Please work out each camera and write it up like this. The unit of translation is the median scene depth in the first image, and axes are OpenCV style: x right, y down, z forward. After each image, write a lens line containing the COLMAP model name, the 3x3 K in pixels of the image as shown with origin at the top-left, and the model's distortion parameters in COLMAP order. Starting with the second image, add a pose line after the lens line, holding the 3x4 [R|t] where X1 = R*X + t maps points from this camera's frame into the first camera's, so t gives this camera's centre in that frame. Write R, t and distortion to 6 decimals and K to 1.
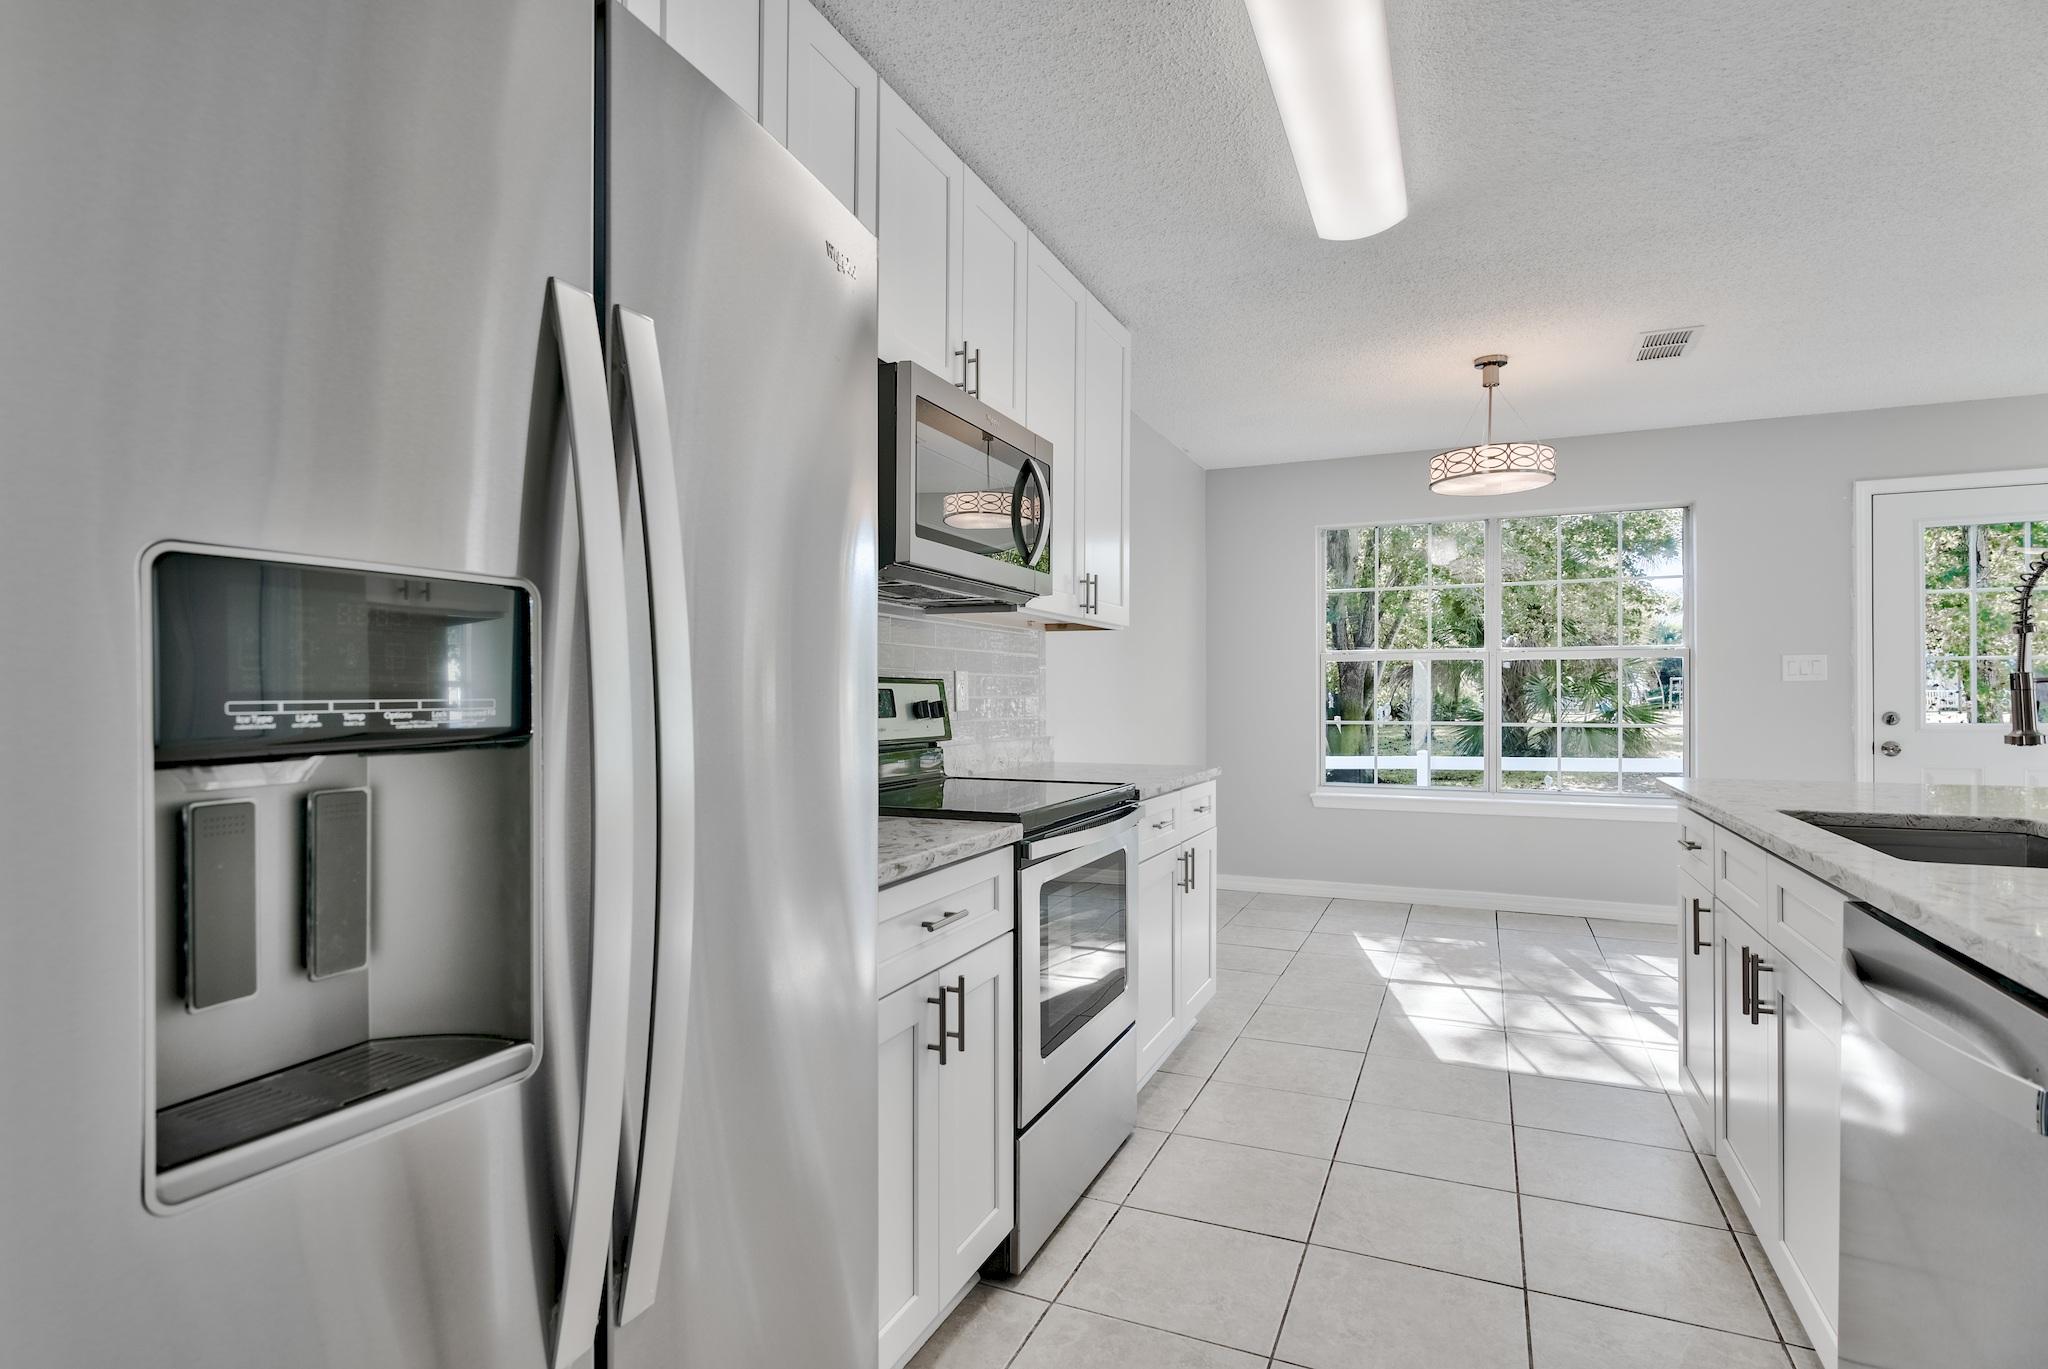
lens RADIAL K [[1036.0, 0, 1024.0], [0, 1036.0, 684.5], [0, 0, 1]] dist [-0.003430, -0.000760]
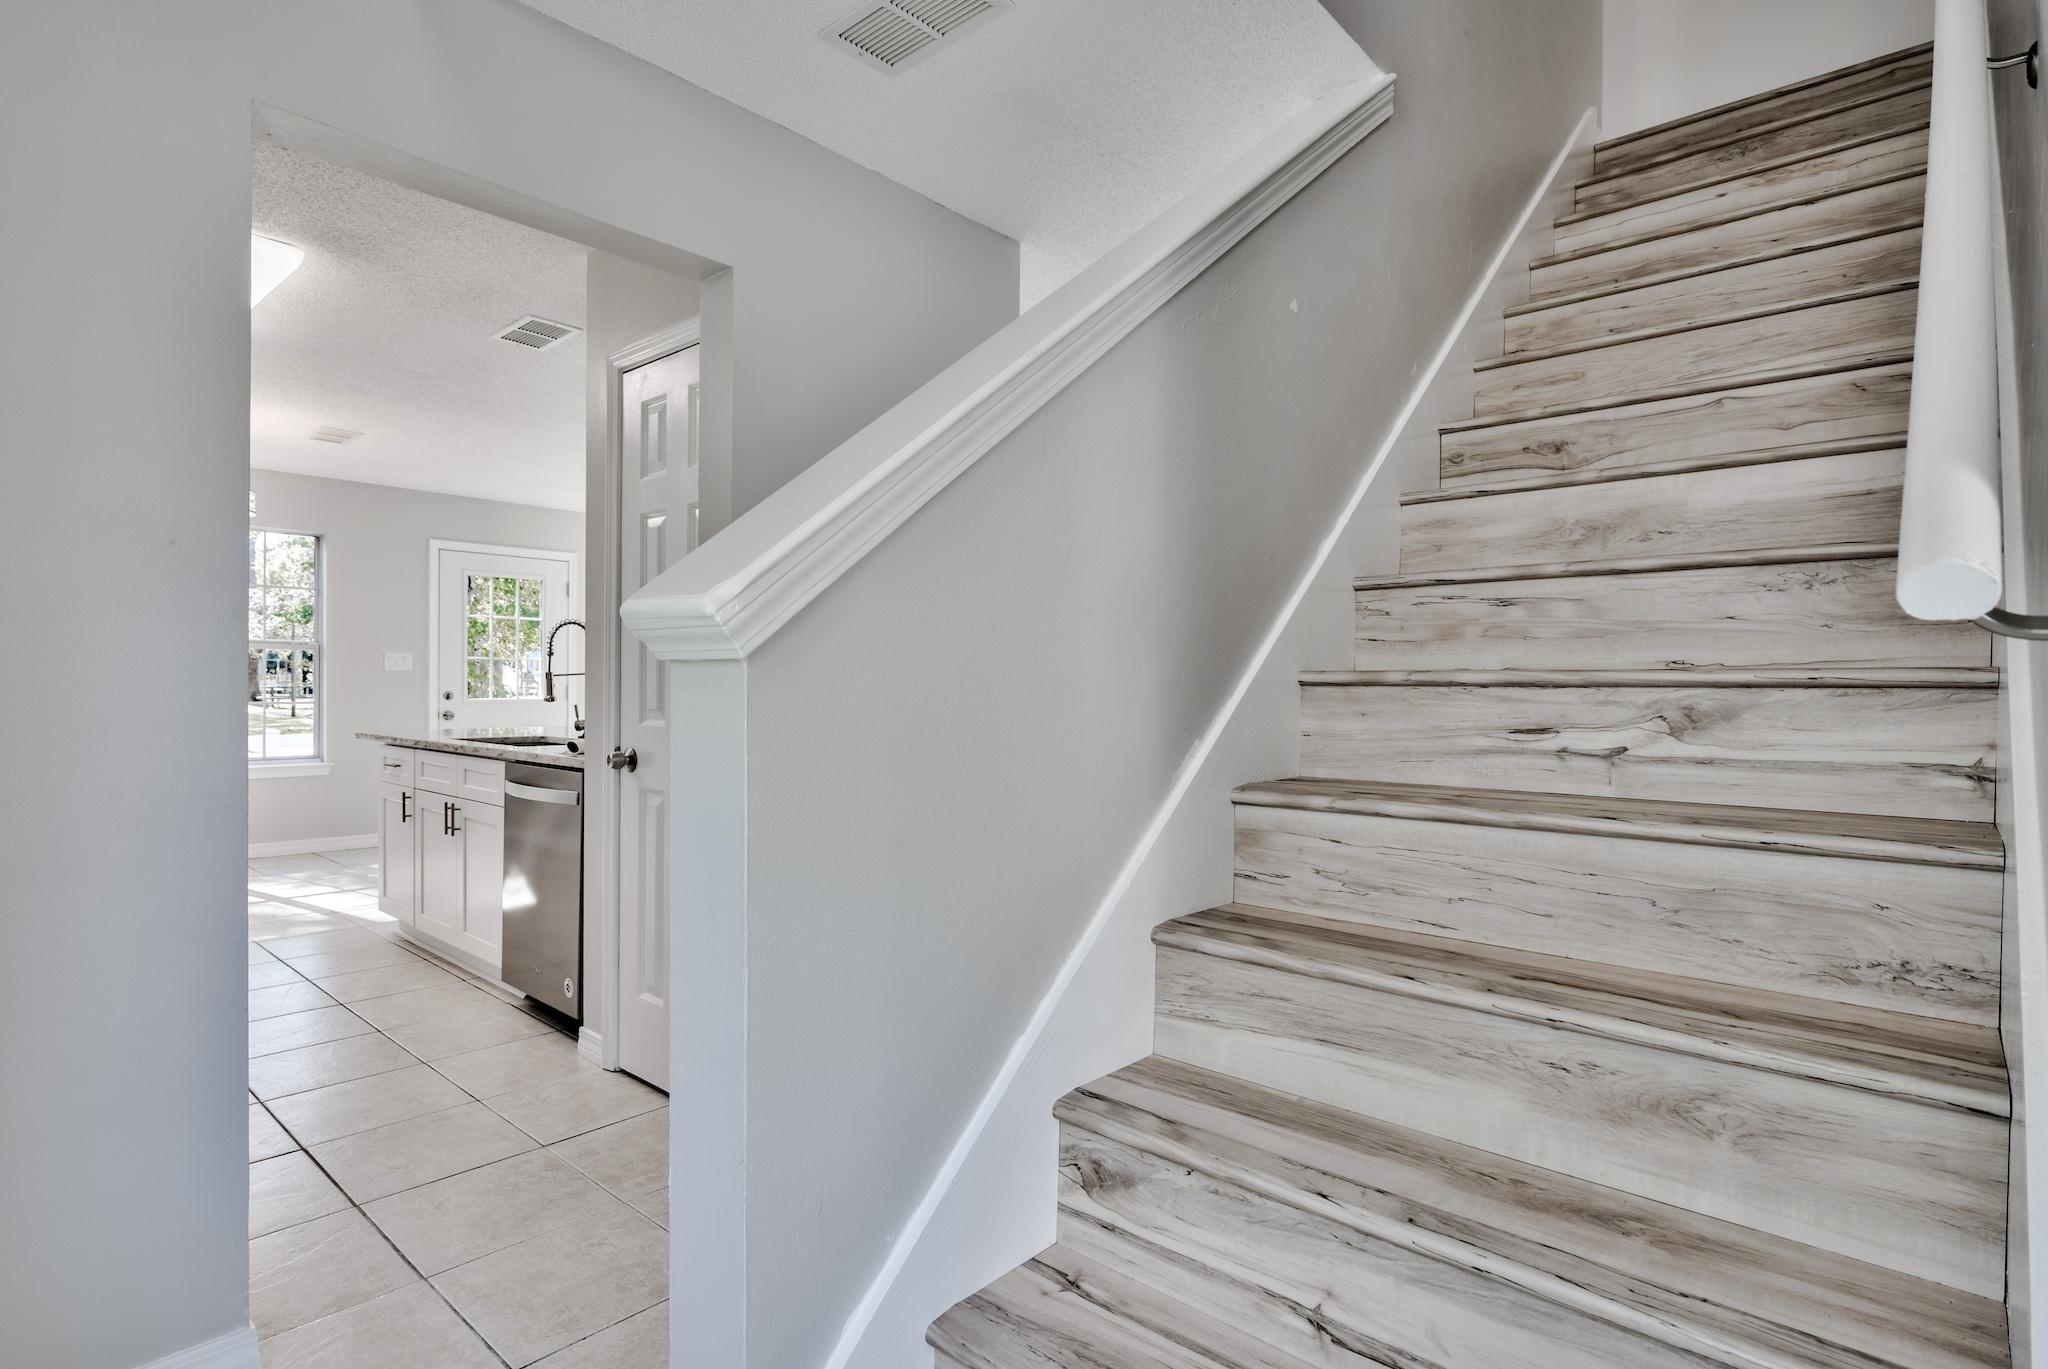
lens RADIAL K [[1036.0, 0, 1024.0], [0, 1036.0, 684.5], [0, 0, 1]] dist [-0.003430, -0.000760]
pose [[0.303031, 0.007763, 0.952949, -0.254316], [-0.021448, 0.999769, -0.001325, -0.000459], [-0.952739, -0.020037, 0.303127, -0.196879]]
